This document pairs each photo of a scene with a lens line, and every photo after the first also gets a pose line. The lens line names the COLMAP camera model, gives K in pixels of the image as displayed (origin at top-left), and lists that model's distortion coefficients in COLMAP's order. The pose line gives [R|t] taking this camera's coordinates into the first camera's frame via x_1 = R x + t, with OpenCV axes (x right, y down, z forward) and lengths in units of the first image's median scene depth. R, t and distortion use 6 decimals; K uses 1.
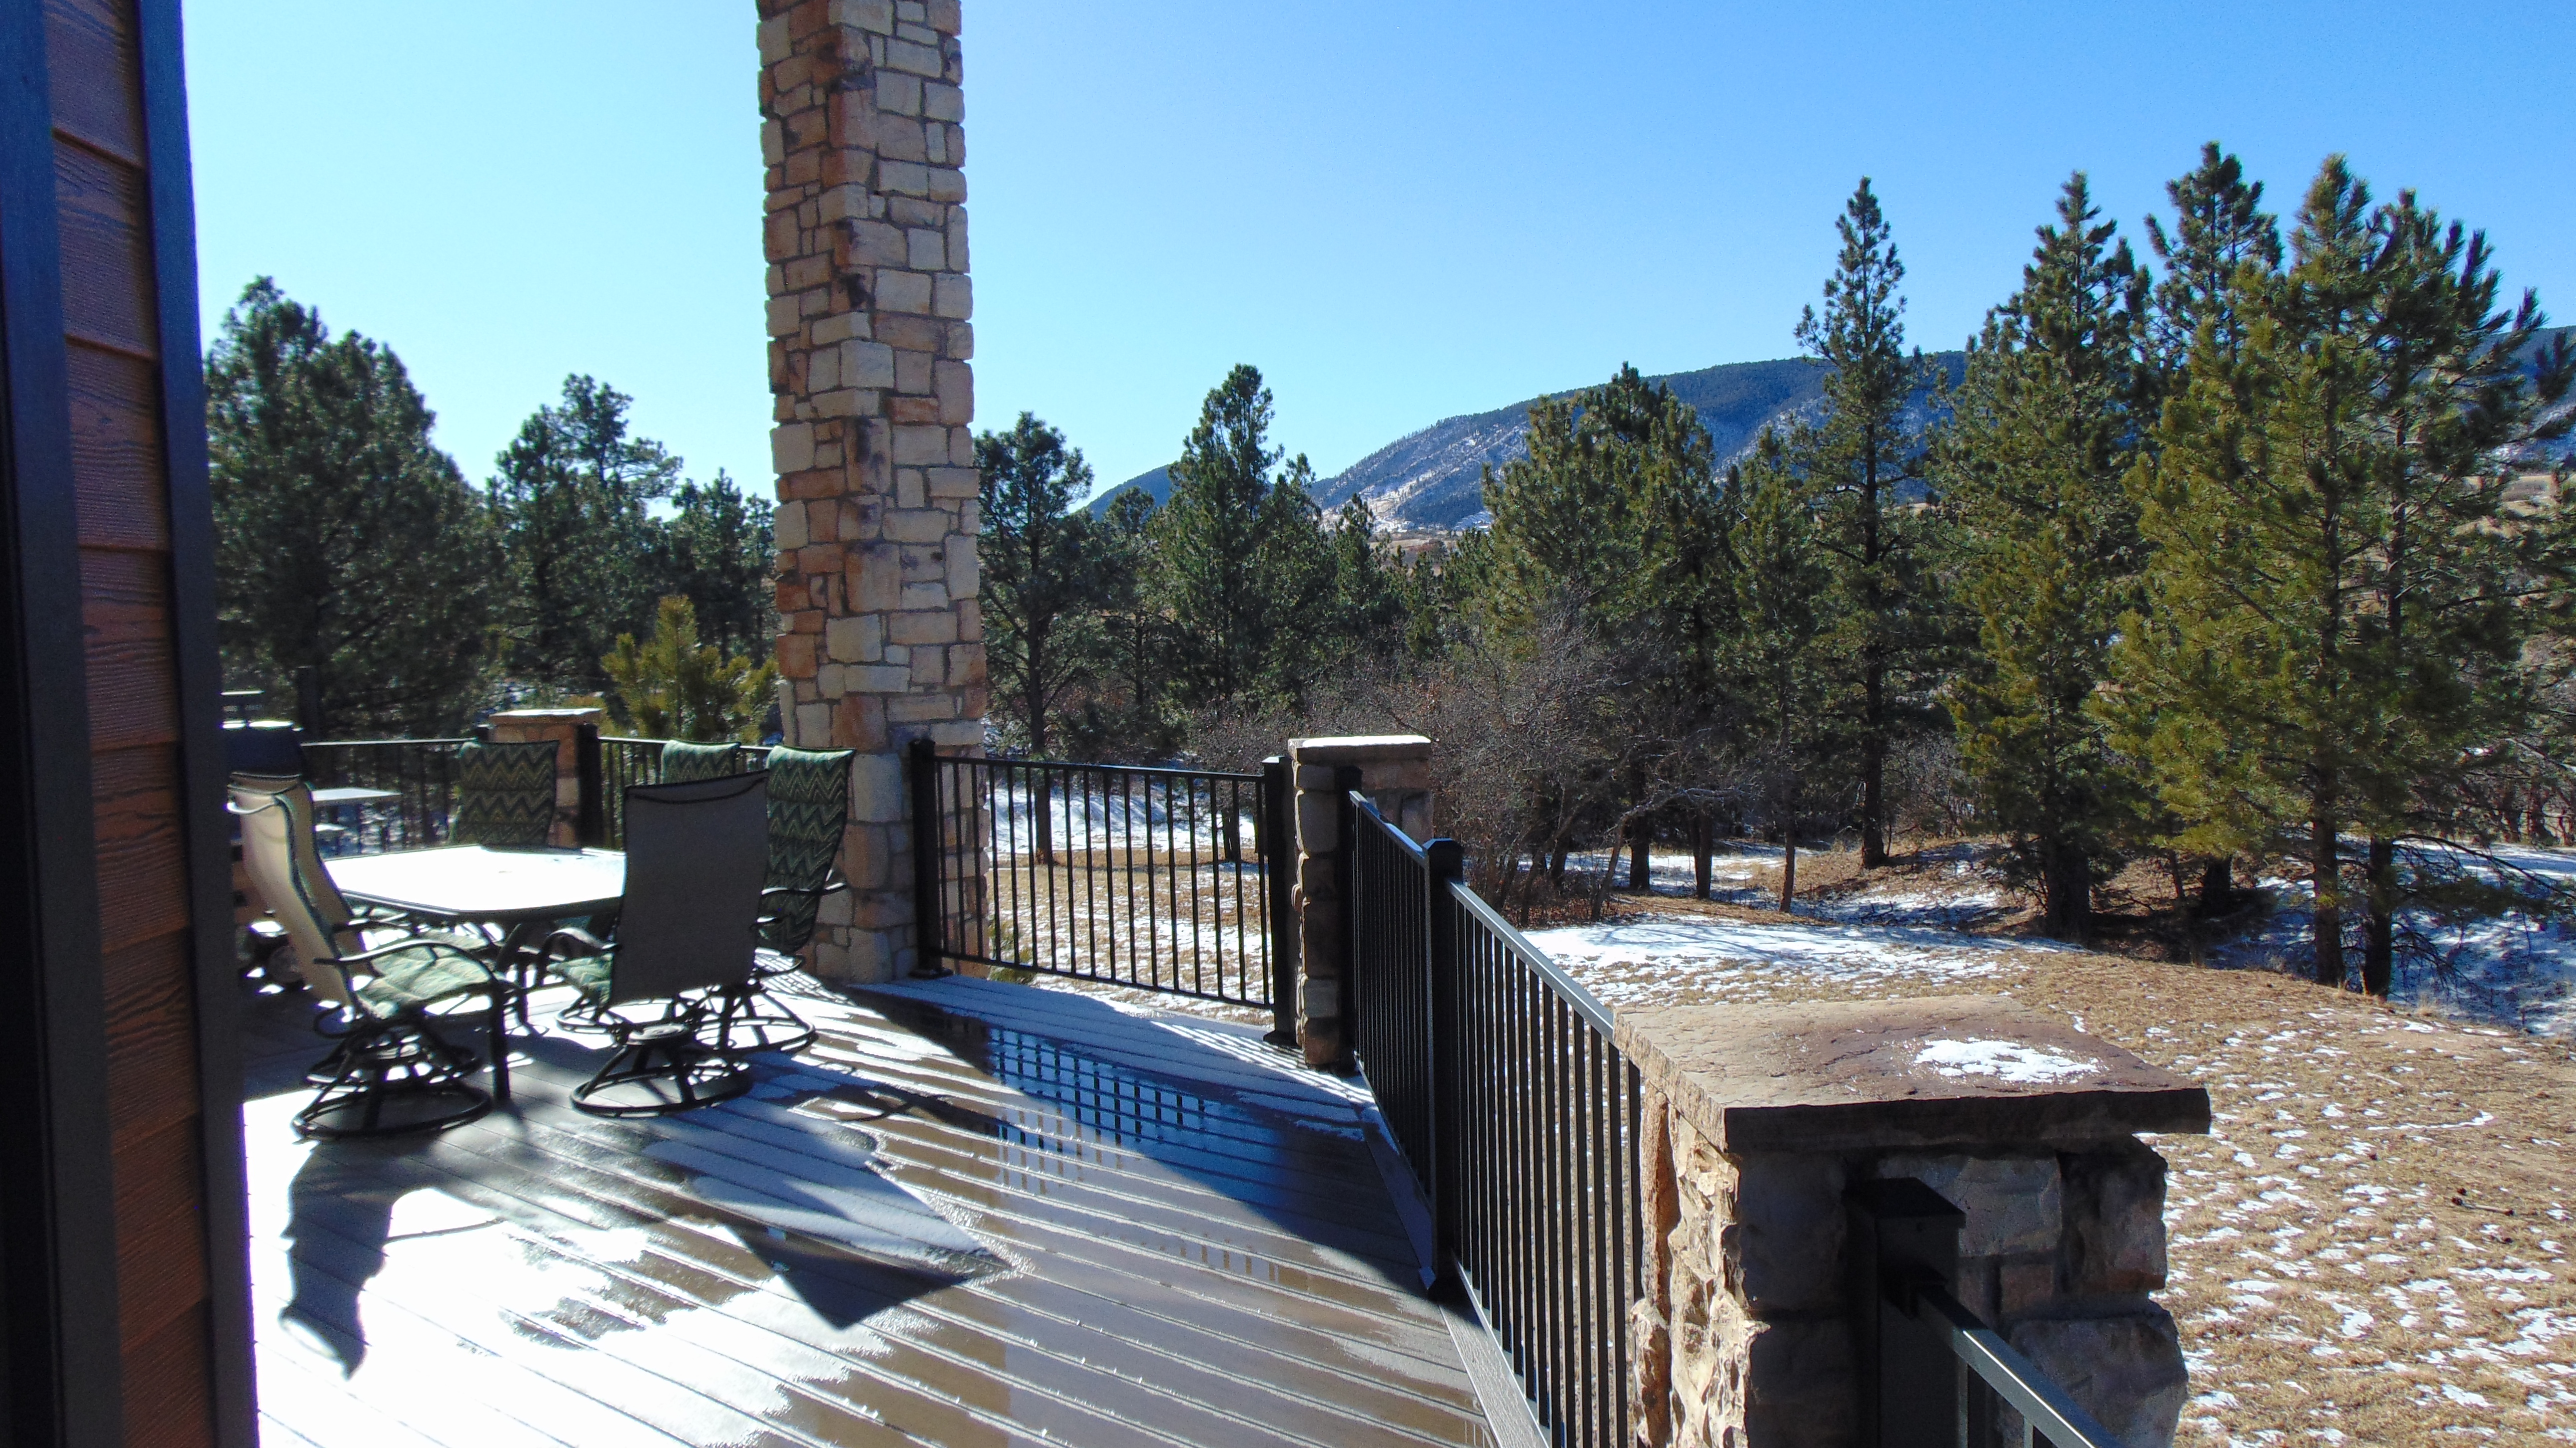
lens RADIAL K [[1905.2, 0, 1292.1], [0, 1905.2, 711.3], [0, 0, 1]] dist [-0.029291, 0.057126]
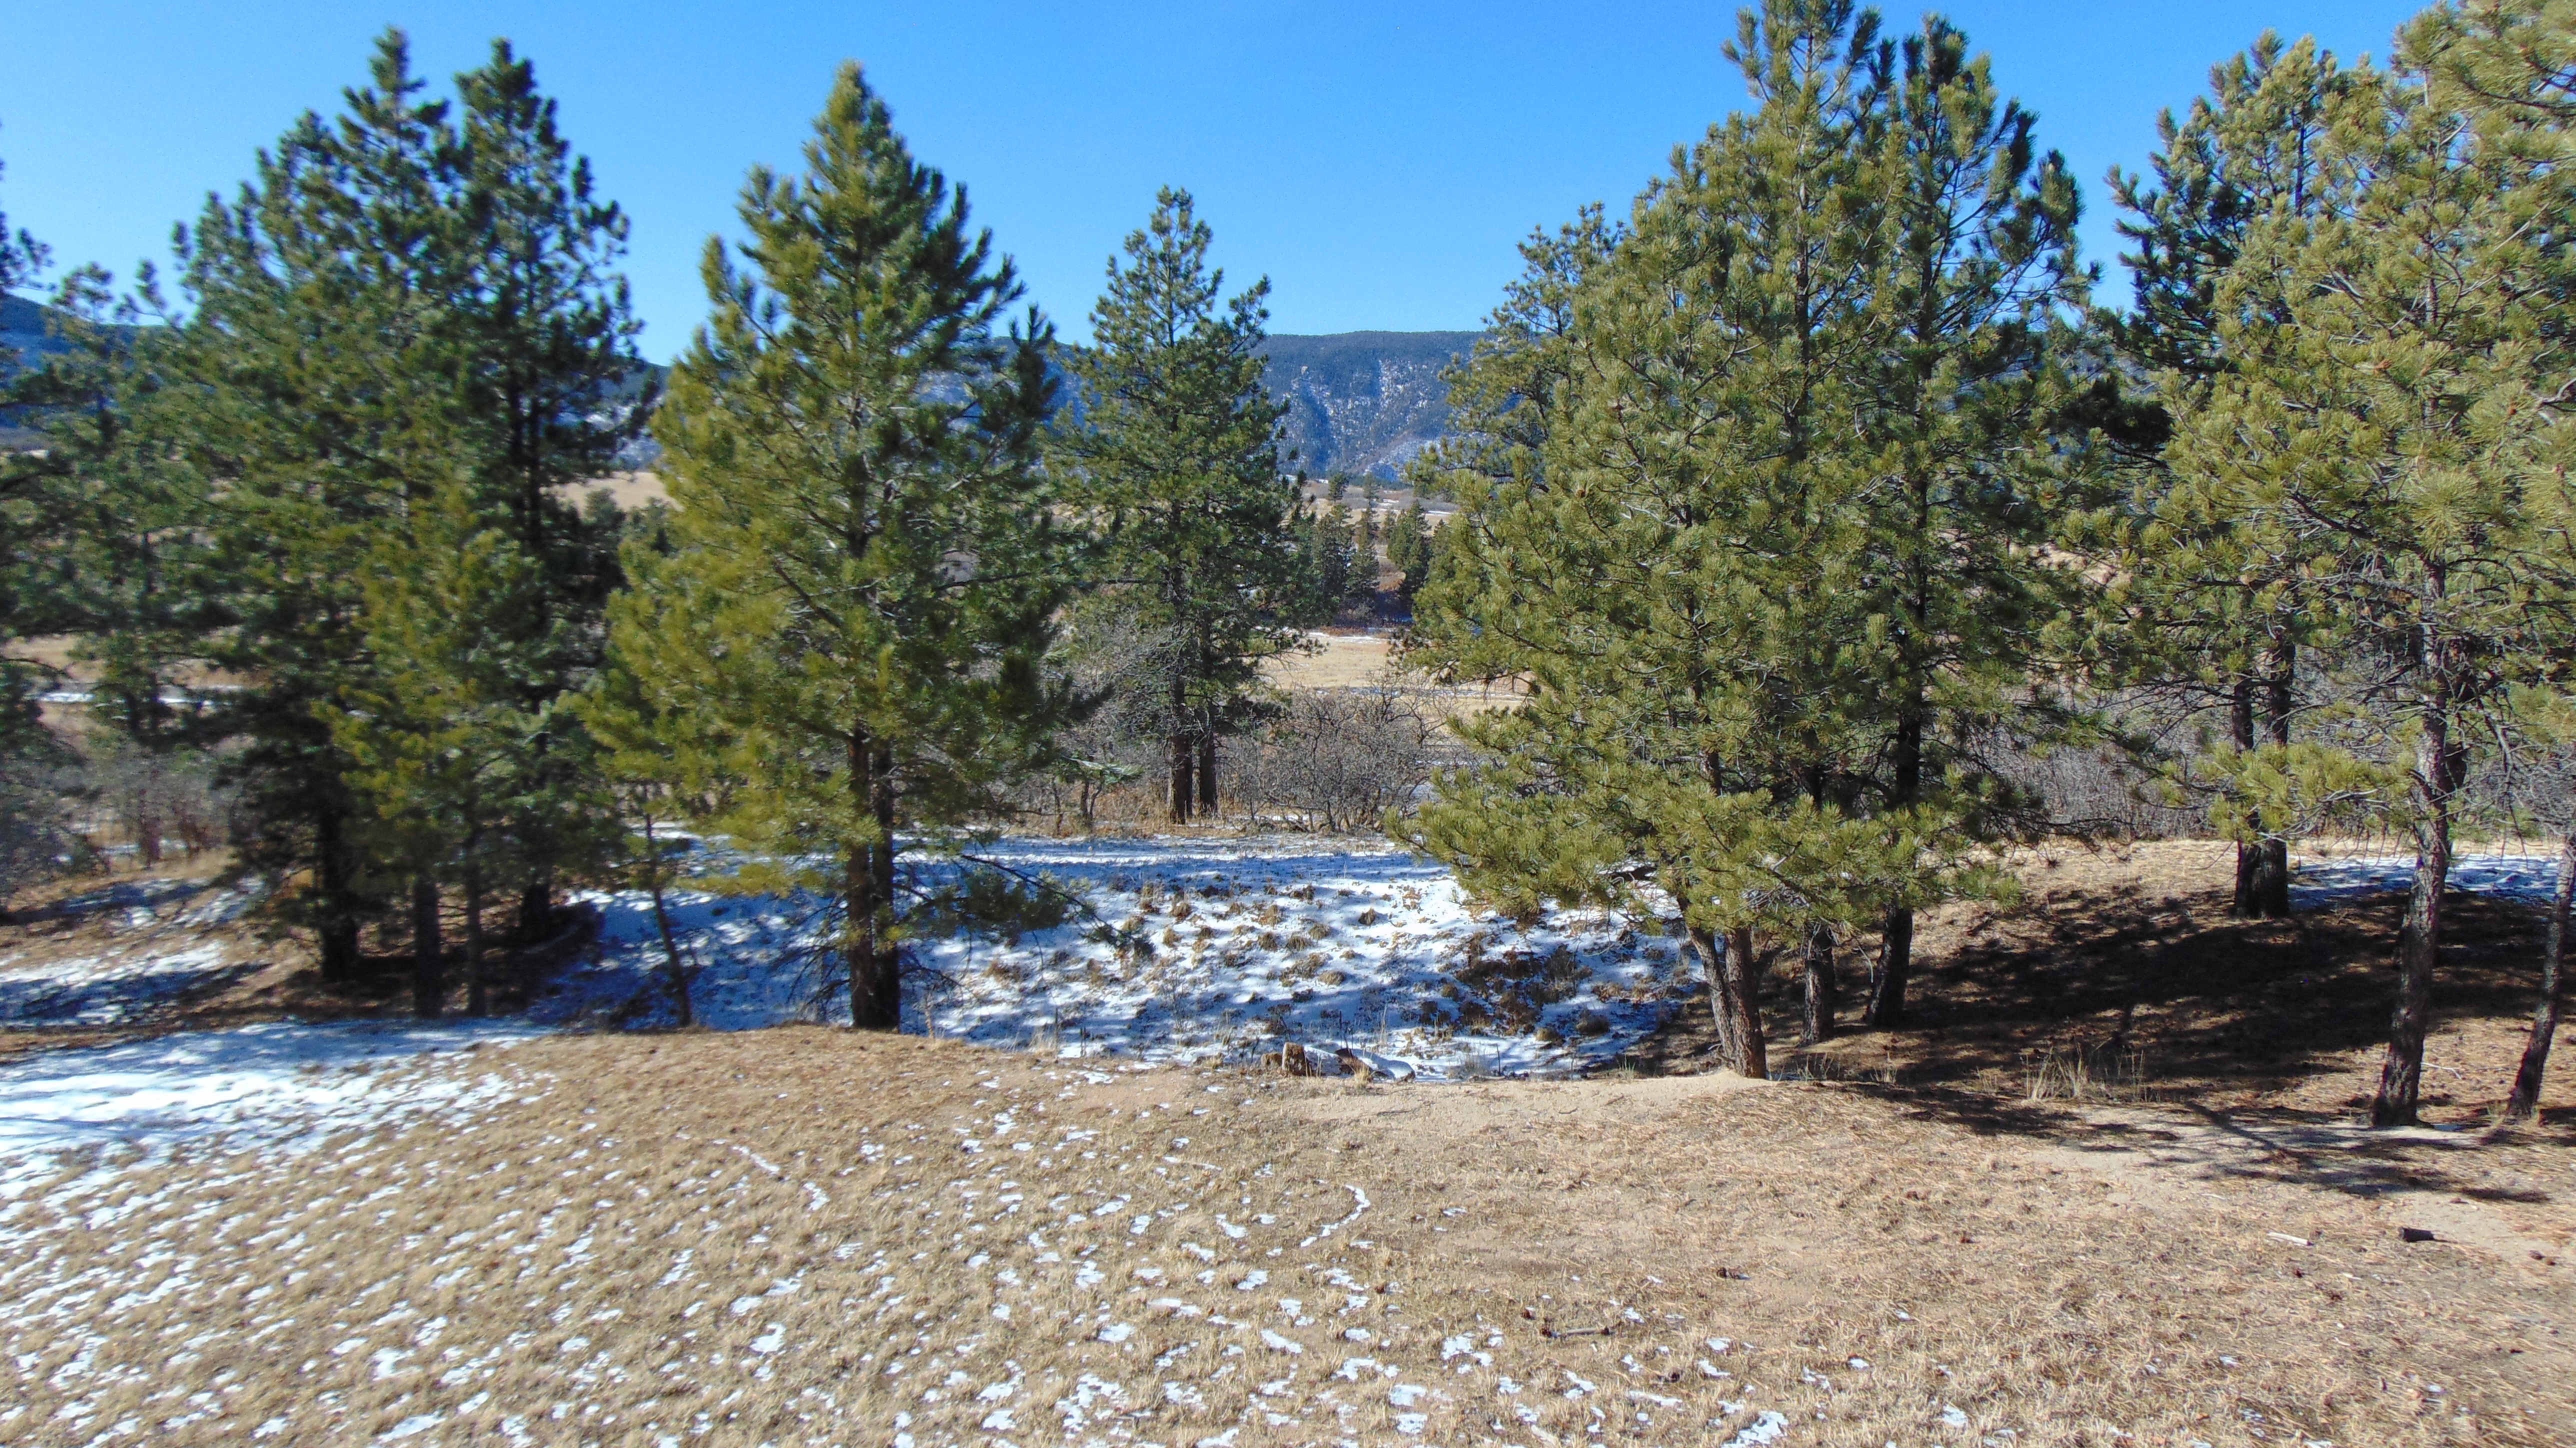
lens RADIAL K [[1905.2, 0, 1300.9], [0, 1905.2, 723.2], [0, 0, 1]] dist [-0.029291, 0.057126]
pose [[0.551991, -0.046699, 0.832542, -0.021612], [0.030512, 0.998893, 0.035801, -0.007288], [-0.833292, 0.005640, 0.552805, 0.127616]]
